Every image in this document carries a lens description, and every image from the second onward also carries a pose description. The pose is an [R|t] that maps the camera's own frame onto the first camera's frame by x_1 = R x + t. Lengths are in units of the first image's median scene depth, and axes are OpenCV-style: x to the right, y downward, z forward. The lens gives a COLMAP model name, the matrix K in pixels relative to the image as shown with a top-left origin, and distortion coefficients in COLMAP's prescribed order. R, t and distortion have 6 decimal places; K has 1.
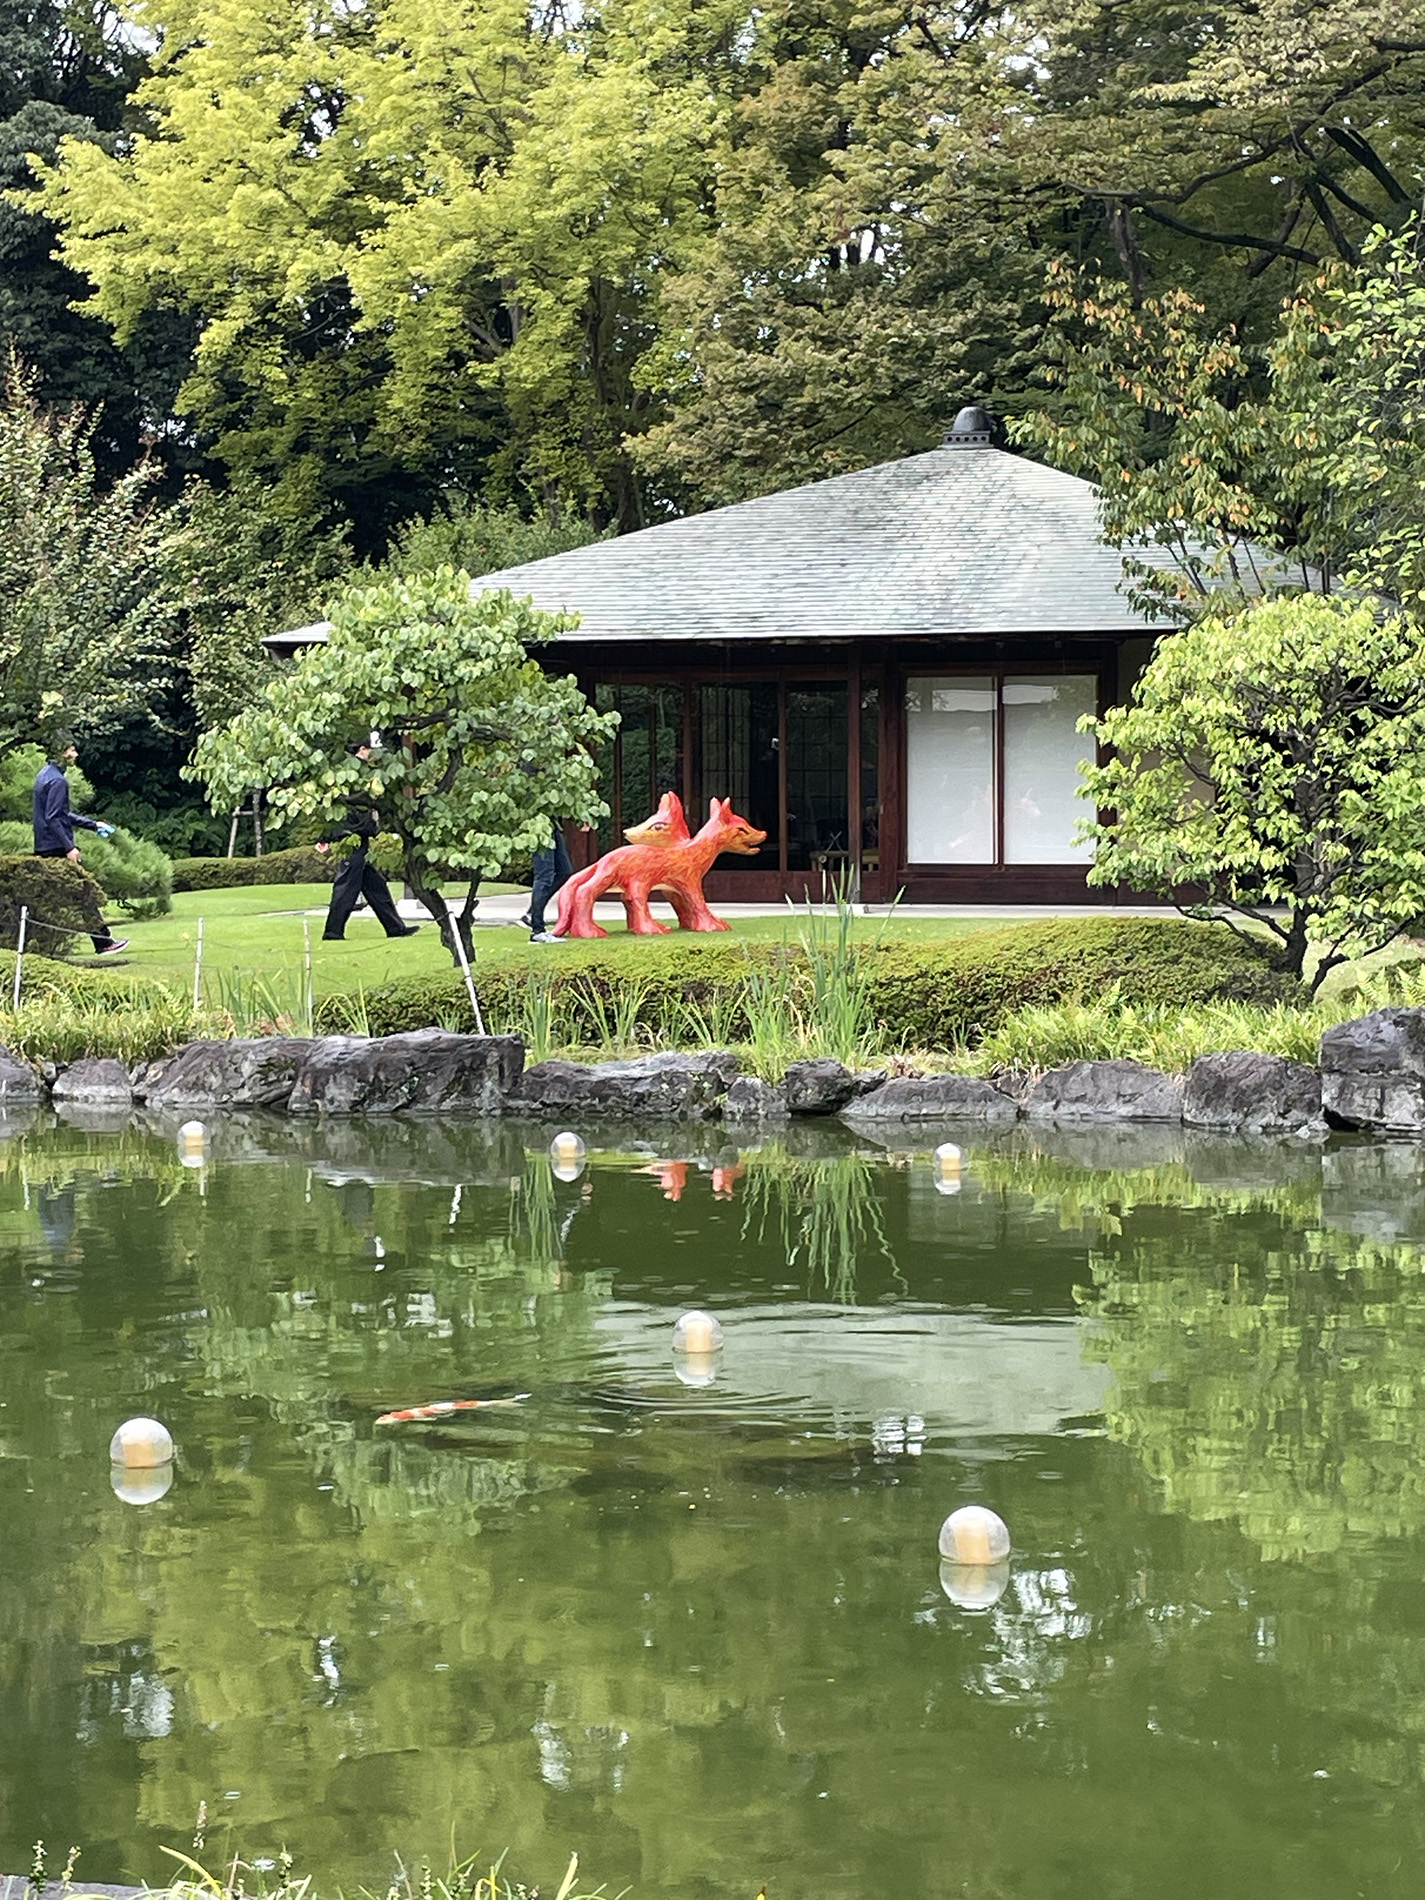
lens RADIAL K [[4248.7, 0, 712.5], [0, 4248.7, 950.0], [0, 0, 1]] dist [0.165366, -0.628171]
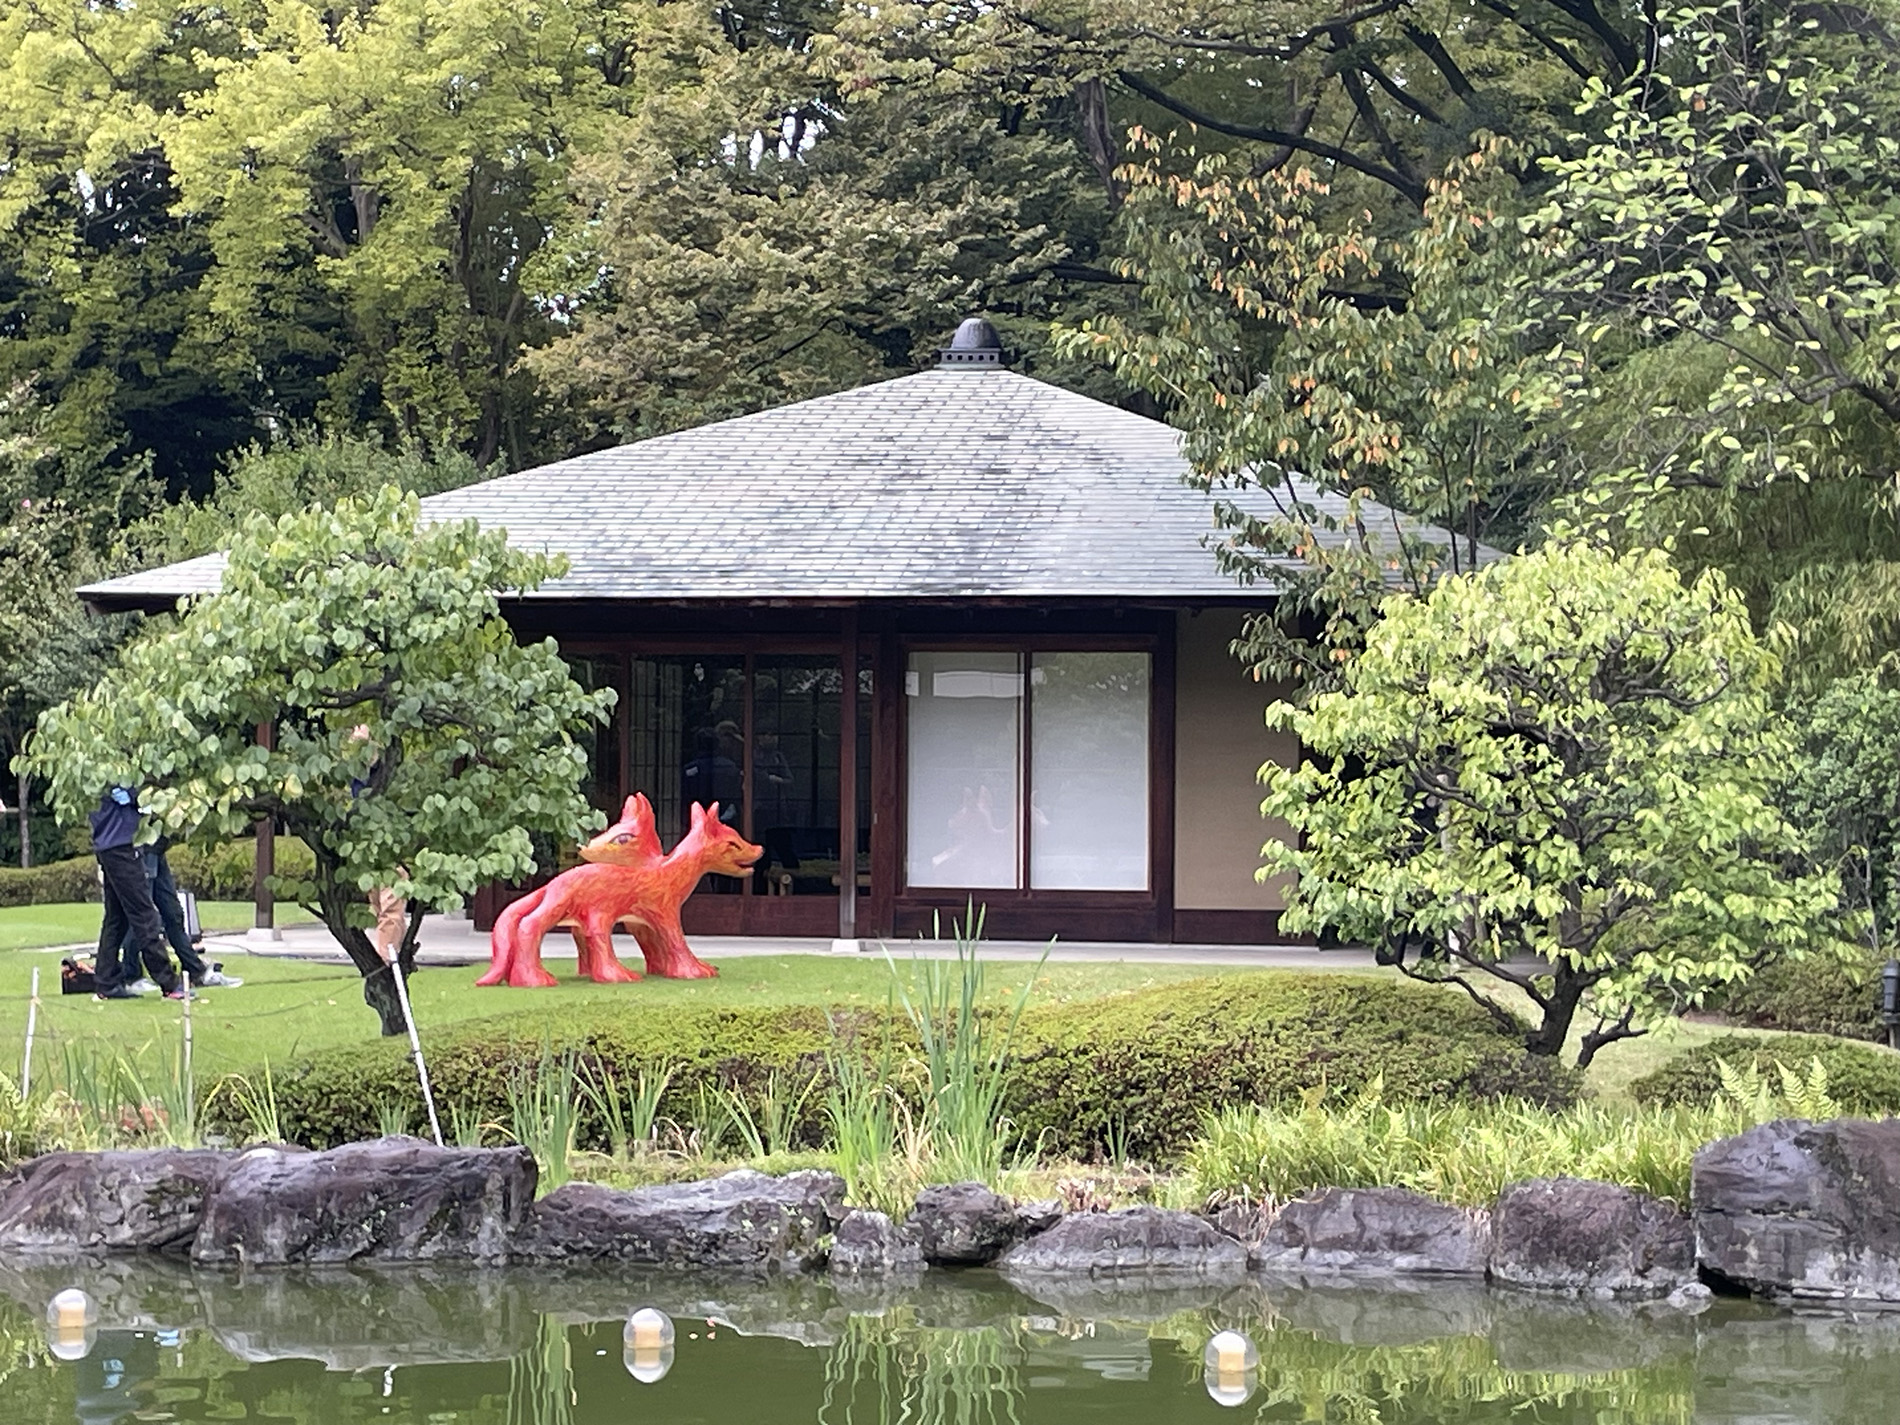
lens RADIAL K [[4248.7, 0, 950.0], [0, 4248.7, 712.5], [0, 0, 1]] dist [0.165366, -0.628171]
pose [[0.990953, 0.013946, 0.133484, -0.063600], [-0.006965, 0.998590, -0.052630, -0.013377], [-0.134029, 0.051224, 0.989653, 0.260798]]
